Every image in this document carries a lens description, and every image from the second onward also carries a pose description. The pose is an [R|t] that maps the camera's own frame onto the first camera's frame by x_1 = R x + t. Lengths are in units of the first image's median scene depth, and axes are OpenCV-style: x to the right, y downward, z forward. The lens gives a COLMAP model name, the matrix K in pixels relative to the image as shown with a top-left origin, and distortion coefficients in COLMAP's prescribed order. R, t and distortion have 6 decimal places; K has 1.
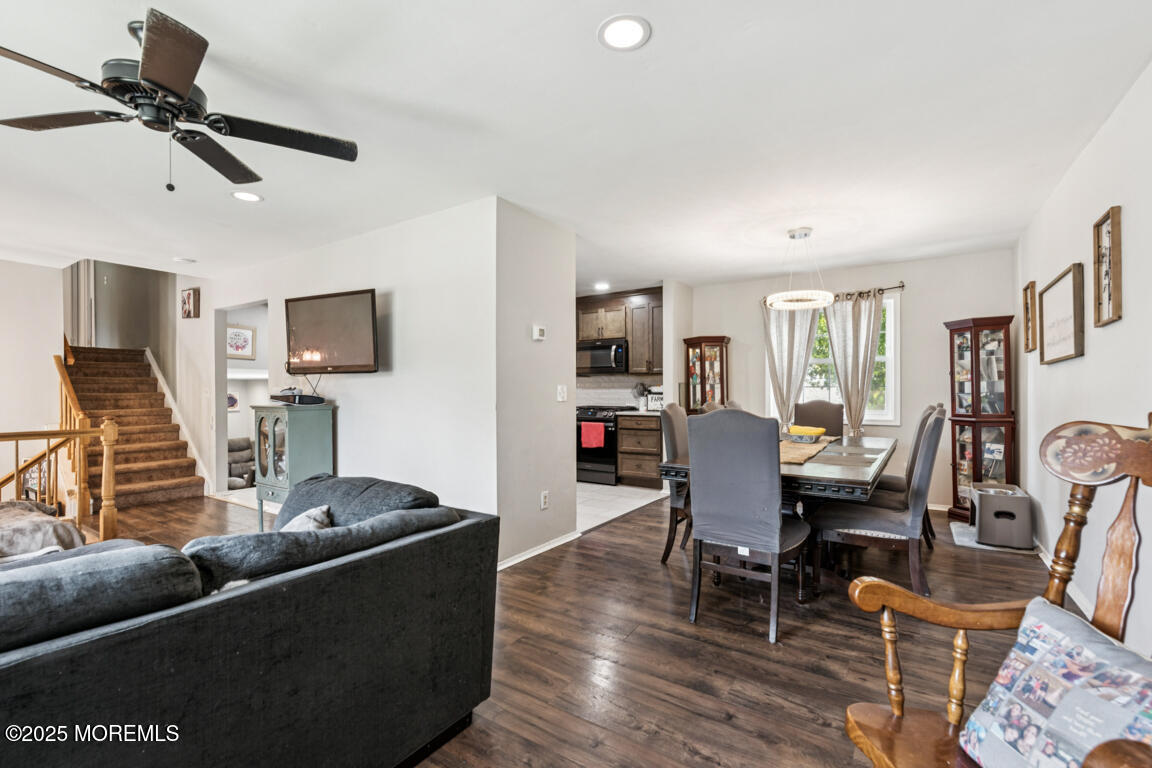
lens RADIAL K [[517.5, 0, 578.4], [0, 517.5, 390.6], [0, 0, 1]] dist [-0.000454, -0.000189]
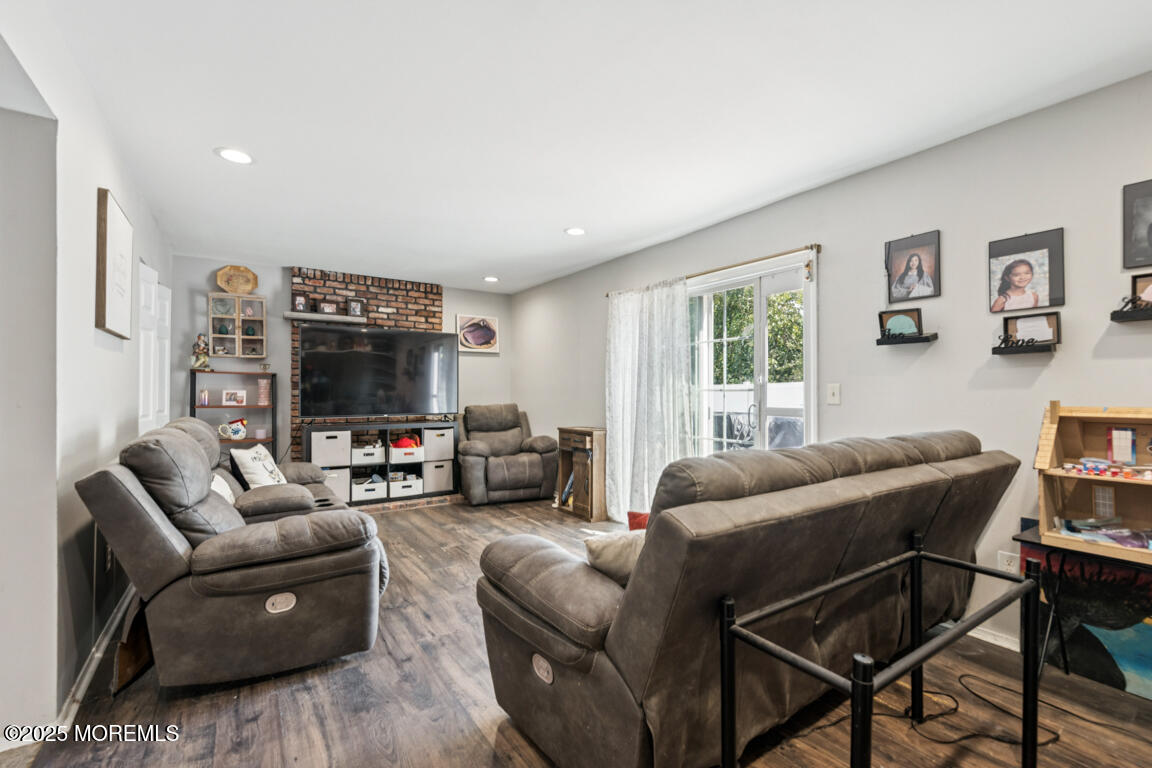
lens RADIAL K [[517.5, 0, 580.8], [0, 517.5, 385.0], [0, 0, 1]] dist [-0.000454, -0.000189]
pose [[0.924377, -0.001394, -0.381477, -1.074093], [0.000002, 0.999993, -0.003650, 0.204059], [0.381479, 0.003373, 0.924371, 1.554724]]
